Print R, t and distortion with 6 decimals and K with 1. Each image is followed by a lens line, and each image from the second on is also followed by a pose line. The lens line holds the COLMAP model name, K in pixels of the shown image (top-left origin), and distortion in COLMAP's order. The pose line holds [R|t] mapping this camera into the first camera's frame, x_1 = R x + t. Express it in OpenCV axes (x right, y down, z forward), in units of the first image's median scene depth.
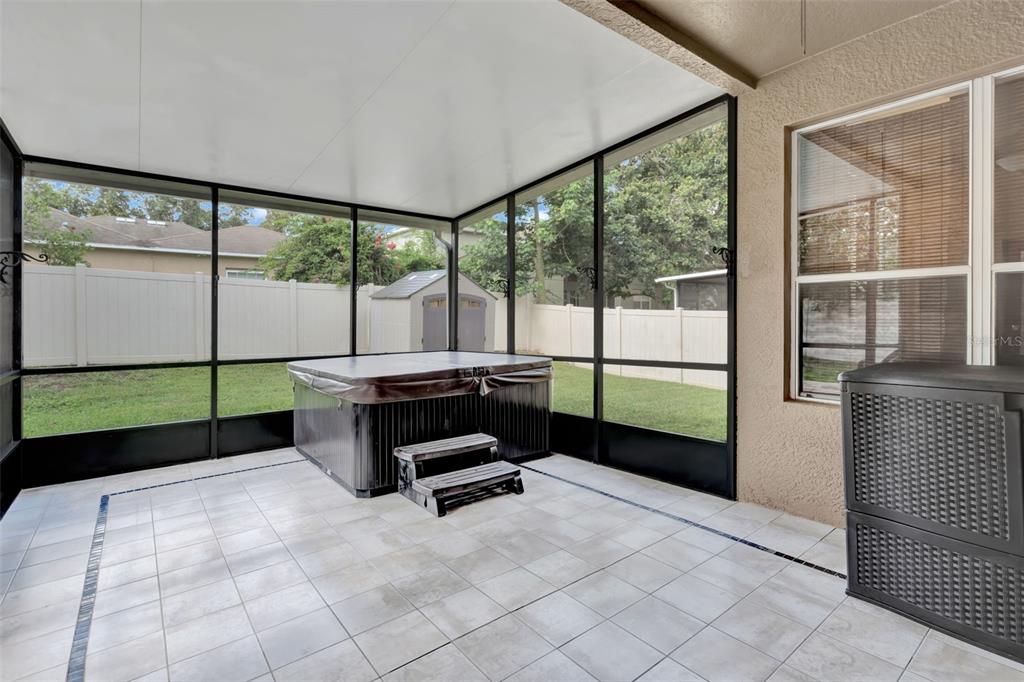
lens RADIAL K [[478.1, 0, 513.1], [0, 478.1, 319.5], [0, 0, 1]] dist [0.000083, 0.000091]
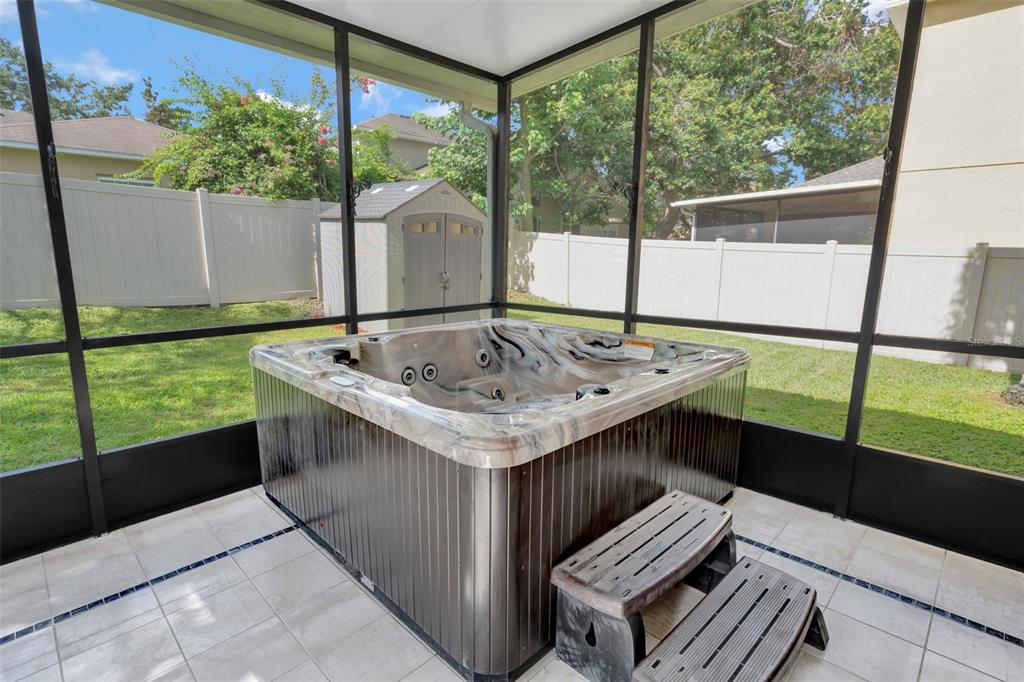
lens RADIAL K [[515.4, 0, 512.0], [0, 515.4, 341.0], [0, 0, 1]] dist [0.001334, 0.000061]
pose [[0.993123, -0.008115, 0.116793, -0.105083], [-0.012344, 0.984776, 0.173390, -0.002227], [-0.116422, -0.173639, 0.977904, 0.181713]]
